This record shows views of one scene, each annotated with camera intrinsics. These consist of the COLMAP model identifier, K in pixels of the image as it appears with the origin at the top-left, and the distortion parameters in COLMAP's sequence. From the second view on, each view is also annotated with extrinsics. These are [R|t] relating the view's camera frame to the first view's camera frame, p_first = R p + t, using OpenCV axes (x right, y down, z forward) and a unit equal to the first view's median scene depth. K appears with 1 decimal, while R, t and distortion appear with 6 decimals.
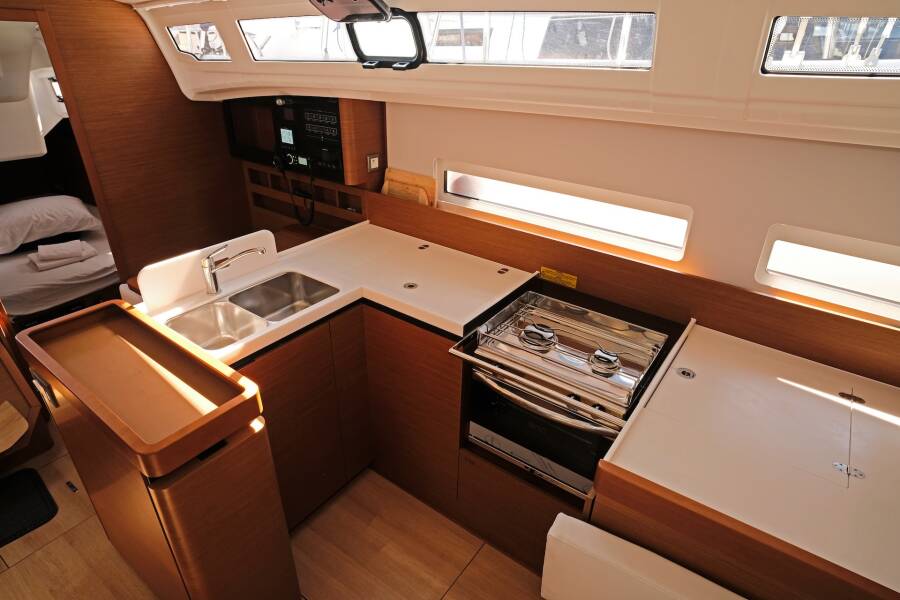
lens RADIAL K [[511.1, 0, 445.8], [0, 511.1, 313.9], [0, 0, 1]] dist [-0.051330, 0.037857]
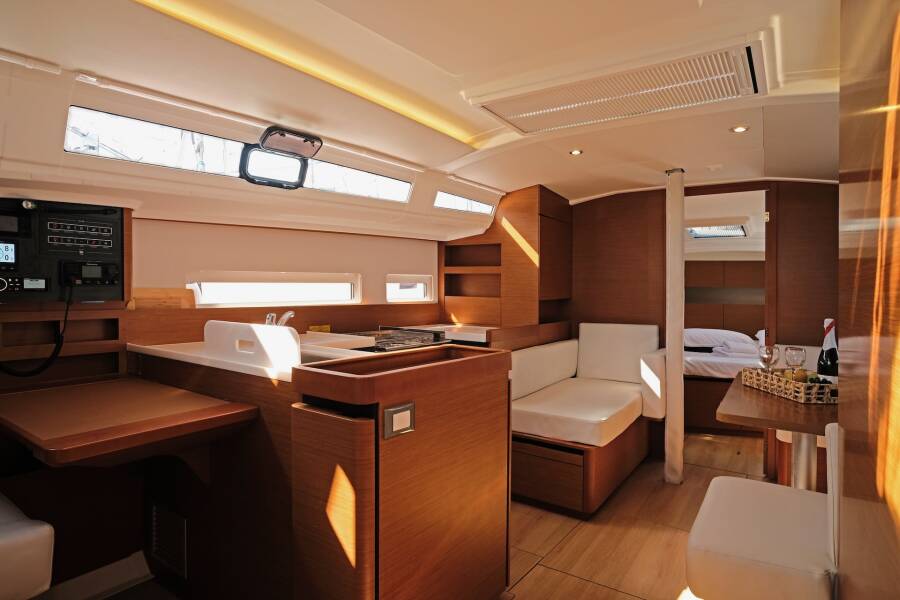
lens RADIAL K [[527.8, 0, 434.8], [0, 527.8, 298.8], [0, 0, 1]] dist [-0.003806, 0.000155]
pose [[0.014865, -0.034672, 0.999288, -1.100591], [0.467054, 0.883911, 0.023721, -0.029825], [-0.884104, 0.466369, 0.029333, 0.499959]]
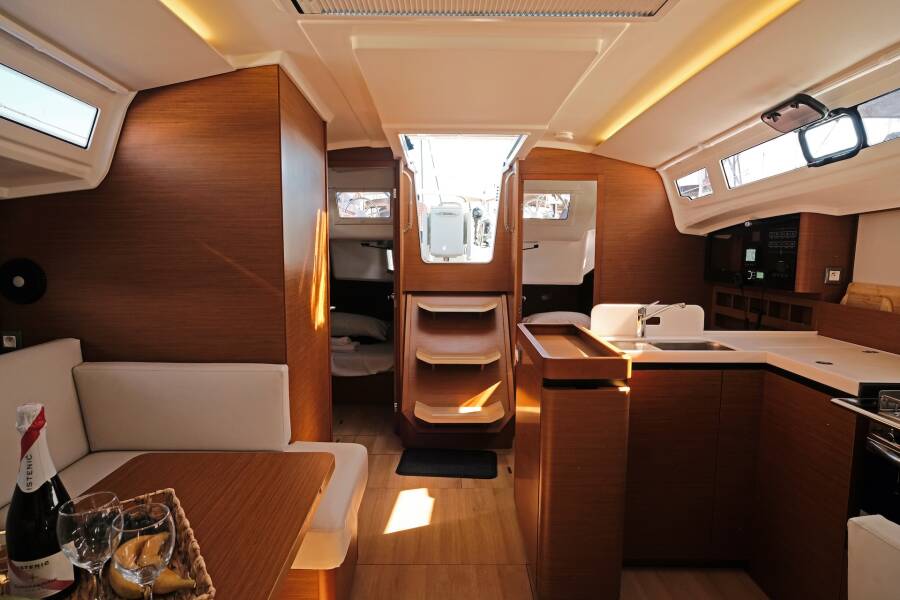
lens RADIAL K [[511.1, 0, 445.8], [0, 511.1, 313.9], [0, 0, 1]] dist [-0.051330, 0.037857]
pose [[0.586521, 0.083155, -0.805654, 0.221142], [-0.378781, 0.907394, -0.182099, 0.250024], [0.715904, 0.411972, 0.563703, -0.082001]]
